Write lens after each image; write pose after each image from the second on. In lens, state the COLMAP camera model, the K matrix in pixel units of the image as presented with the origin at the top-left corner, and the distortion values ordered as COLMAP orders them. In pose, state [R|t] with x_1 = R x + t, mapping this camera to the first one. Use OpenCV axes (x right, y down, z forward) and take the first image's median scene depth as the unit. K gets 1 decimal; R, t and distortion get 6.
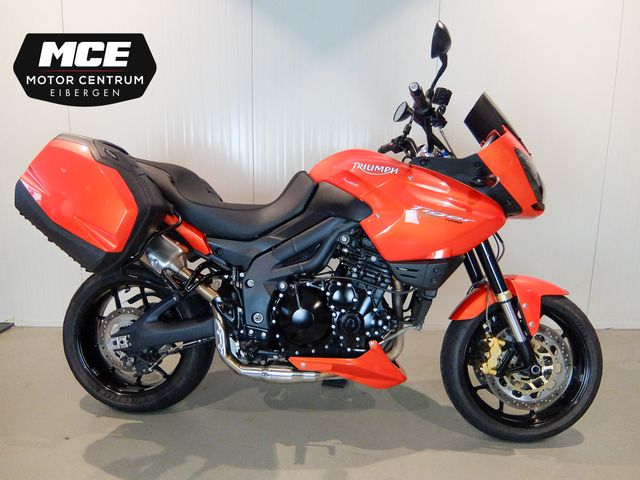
lens RADIAL K [[487.7, 0, 320.0], [0, 487.7, 240.0], [0, 0, 1]] dist [-0.006770, -0.048458]
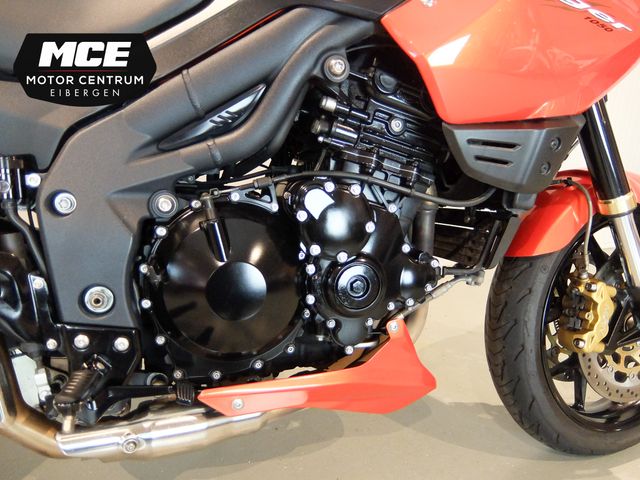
lens RADIAL K [[487.7, 0, 320.0], [0, 487.7, 240.0], [0, 0, 1]] dist [-0.006770, -0.048458]
pose [[0.930177, -0.075492, 0.359266, -0.101641], [0.033360, 0.991961, 0.122066, 0.080066], [-0.365593, -0.101558, 0.925218, 0.622371]]
